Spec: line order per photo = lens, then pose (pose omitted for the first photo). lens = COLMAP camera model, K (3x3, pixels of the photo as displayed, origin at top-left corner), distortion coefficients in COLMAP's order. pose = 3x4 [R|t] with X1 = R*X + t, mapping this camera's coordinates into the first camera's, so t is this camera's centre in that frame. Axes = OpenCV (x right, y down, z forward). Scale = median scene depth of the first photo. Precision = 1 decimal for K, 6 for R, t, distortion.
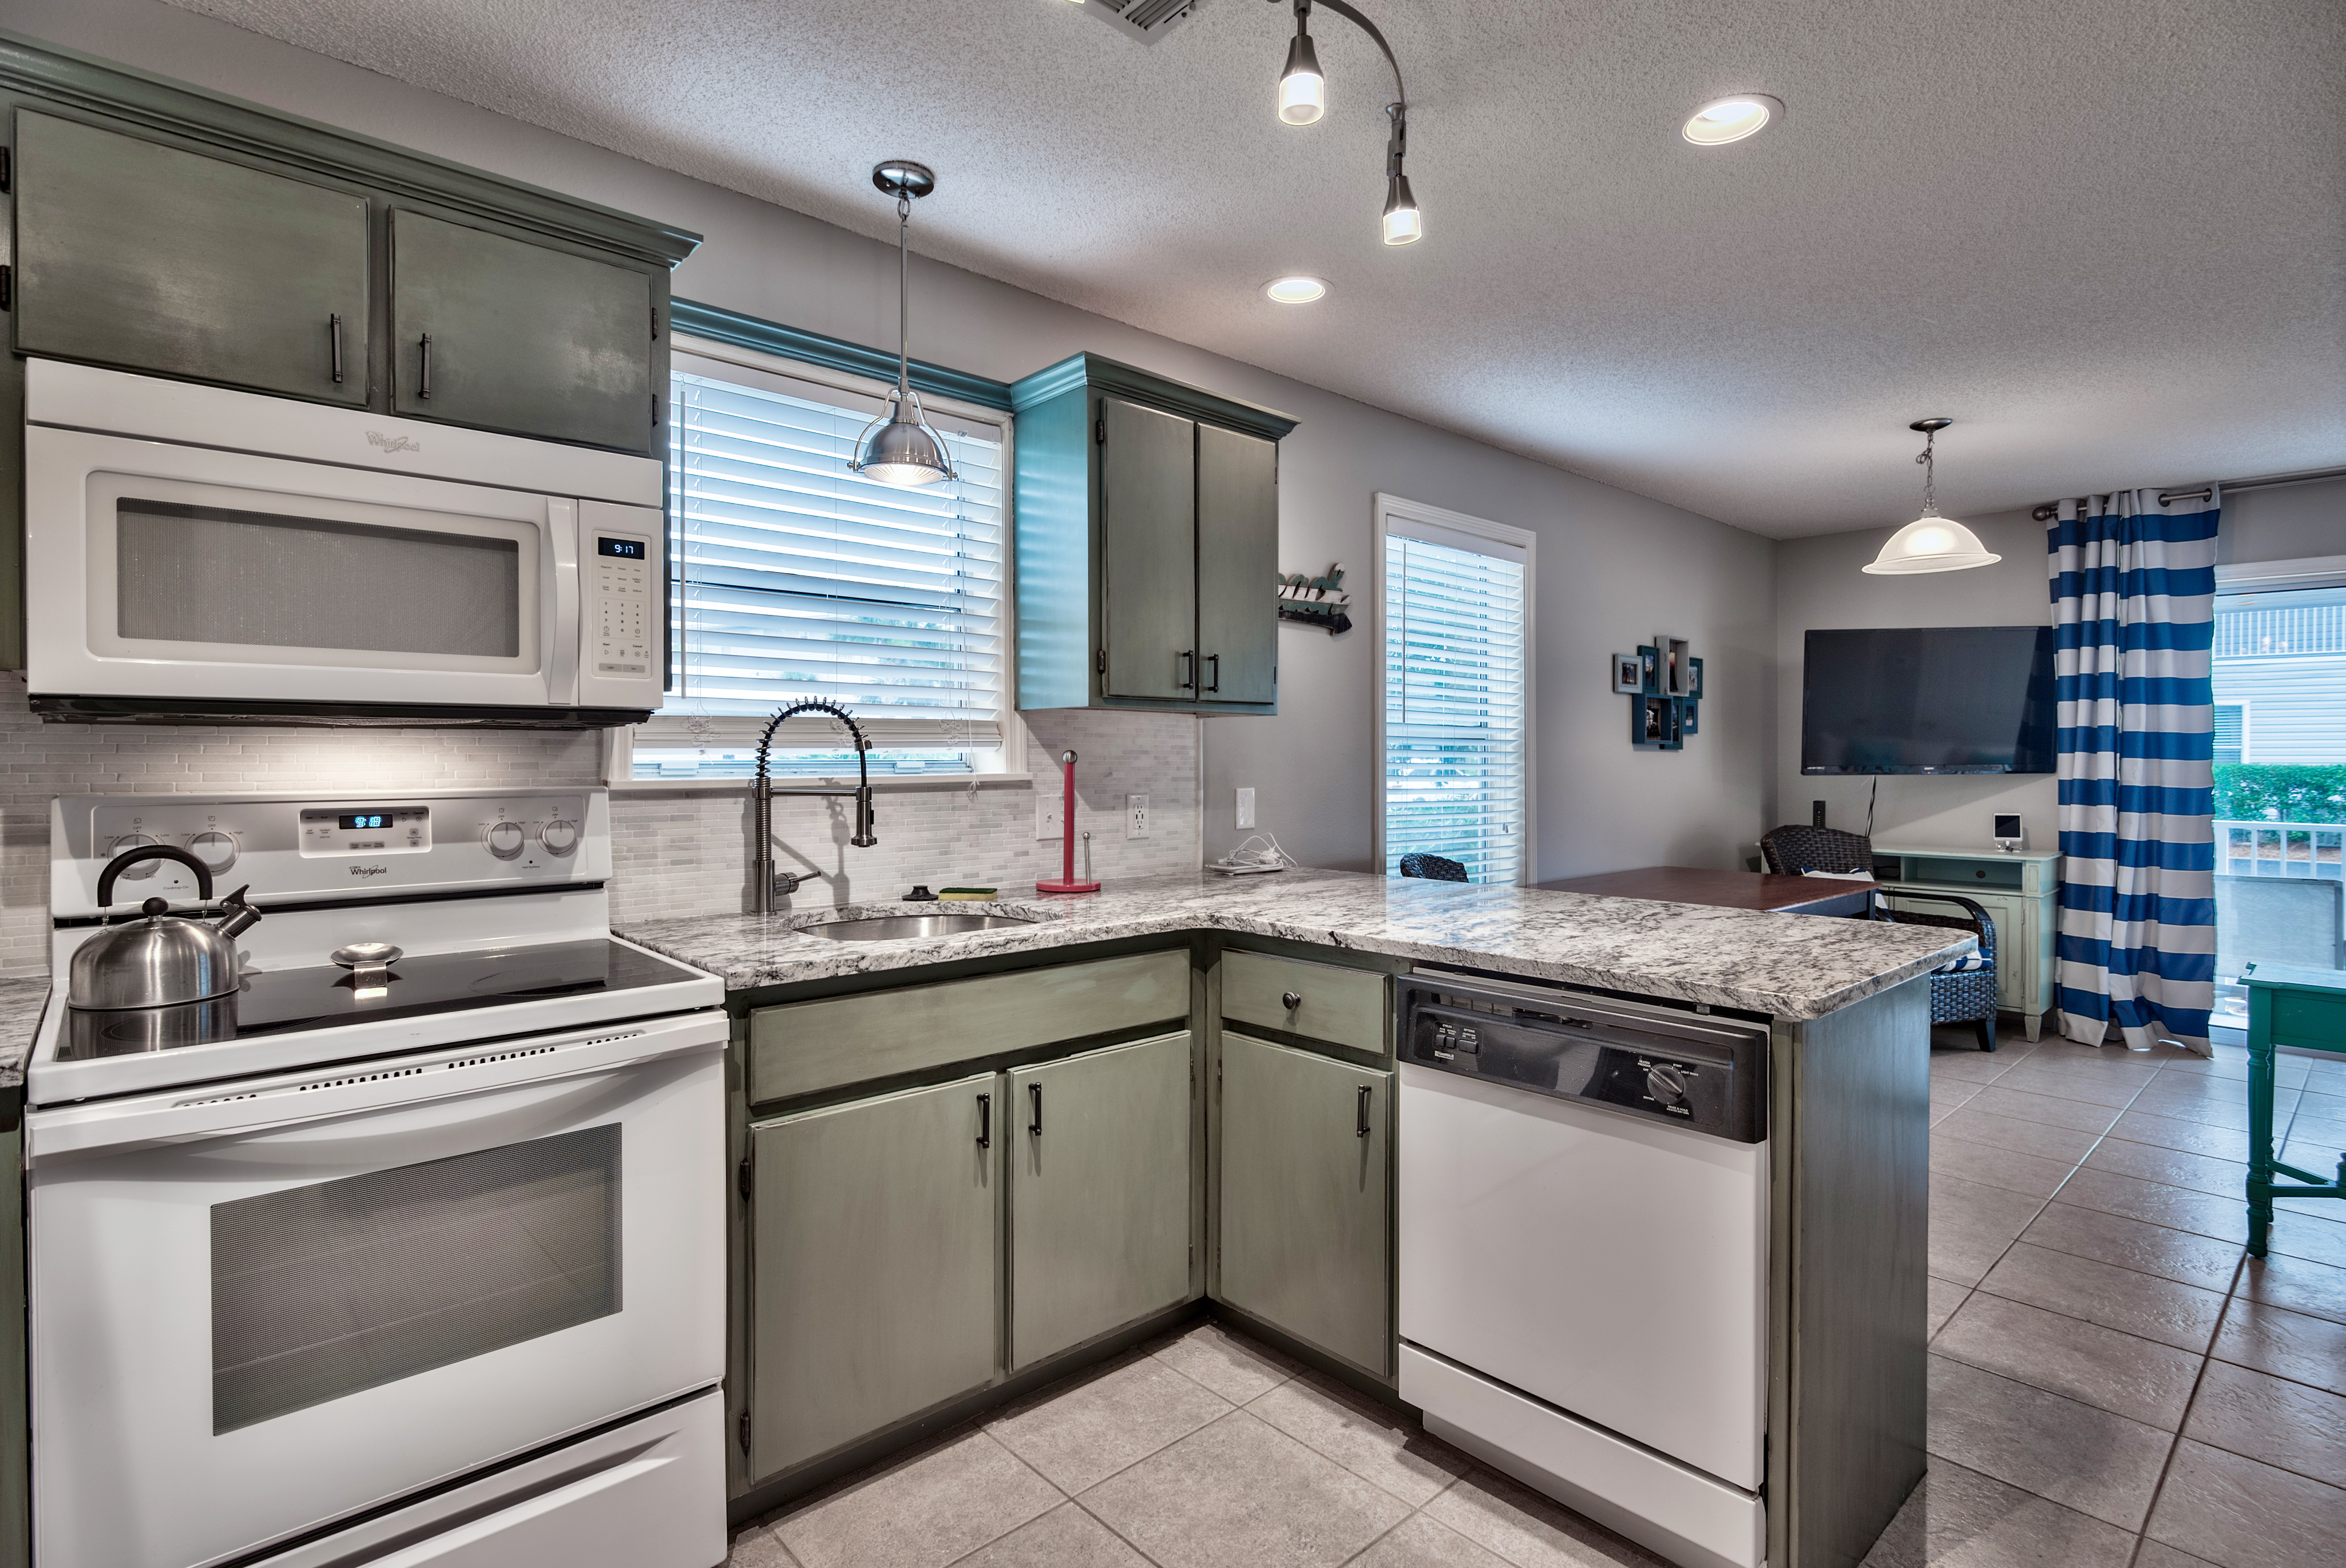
lens RADIAL K [[1168.3, 0, 1139.8], [0, 1168.3, 759.0], [0, 0, 1]] dist [-0.013560, 0.000011]
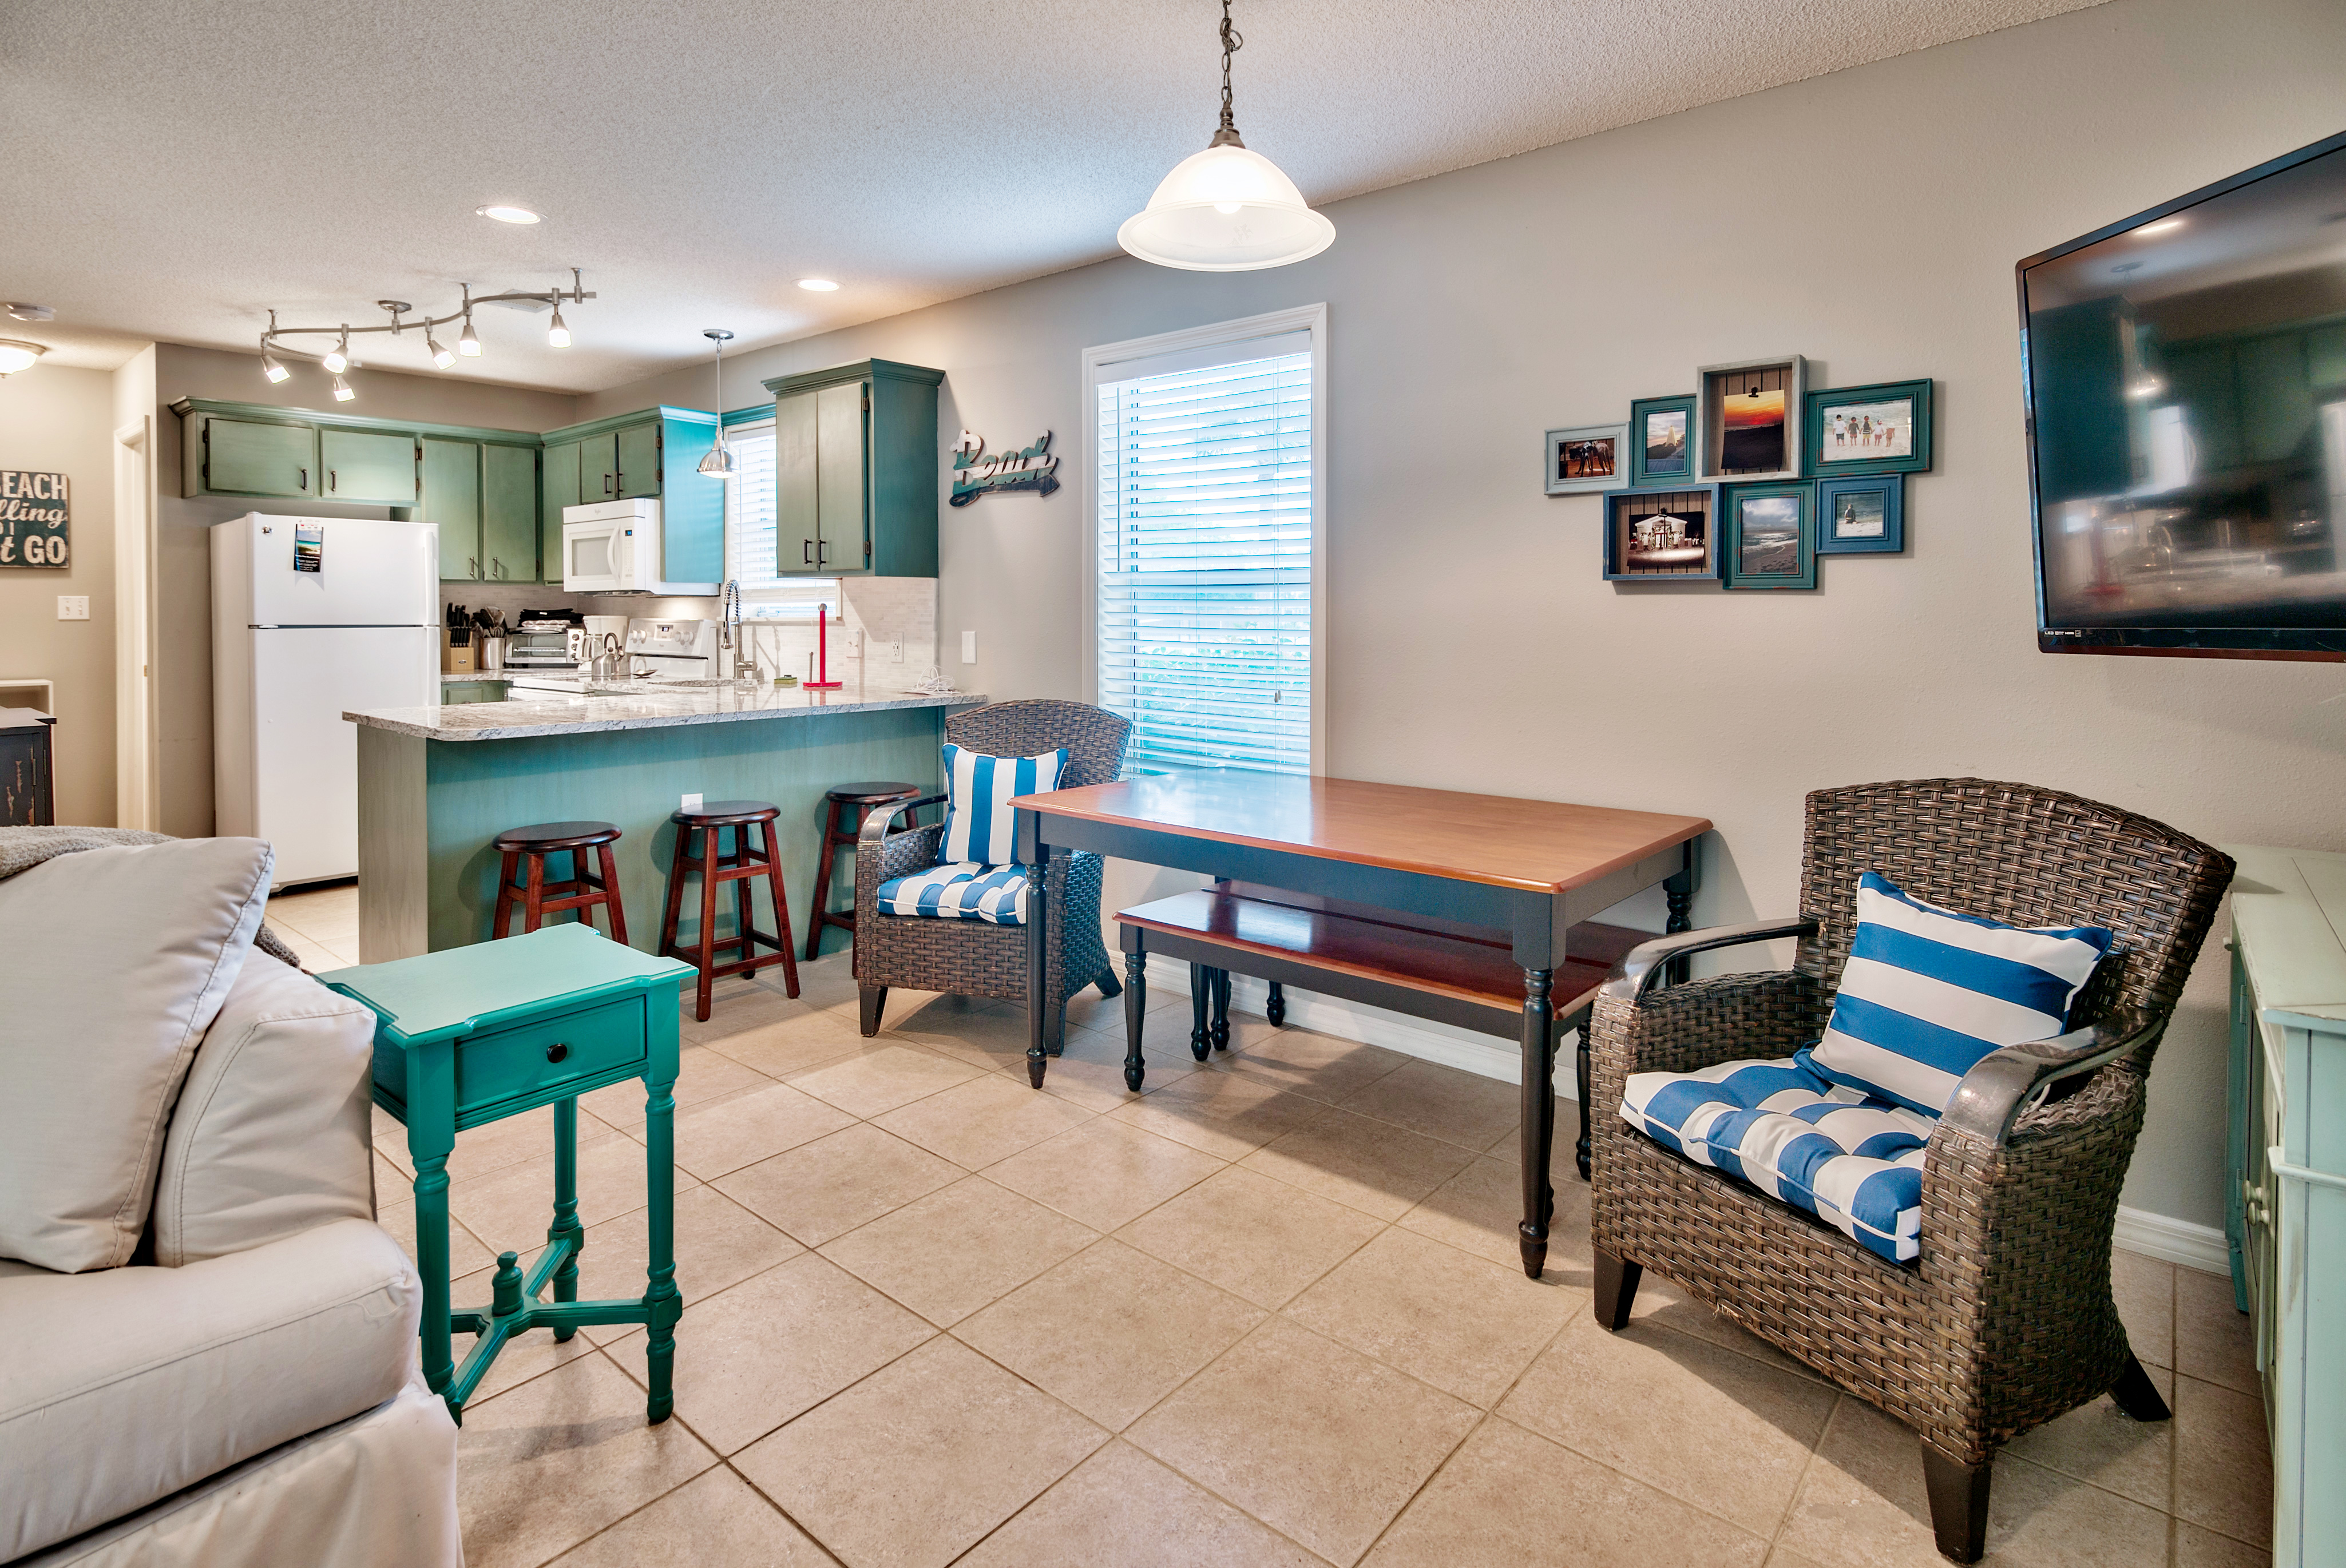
lens RADIAL K [[1210.0, 0, 1163.4], [0, 1210.0, 629.2], [0, 0, 1]] dist [-0.003154, -0.000316]
pose [[0.119101, 0.016418, -0.992746, 2.069608], [-0.002465, 0.999865, 0.016239, 0.000740], [0.992879, 0.000513, 0.119126, 1.532293]]
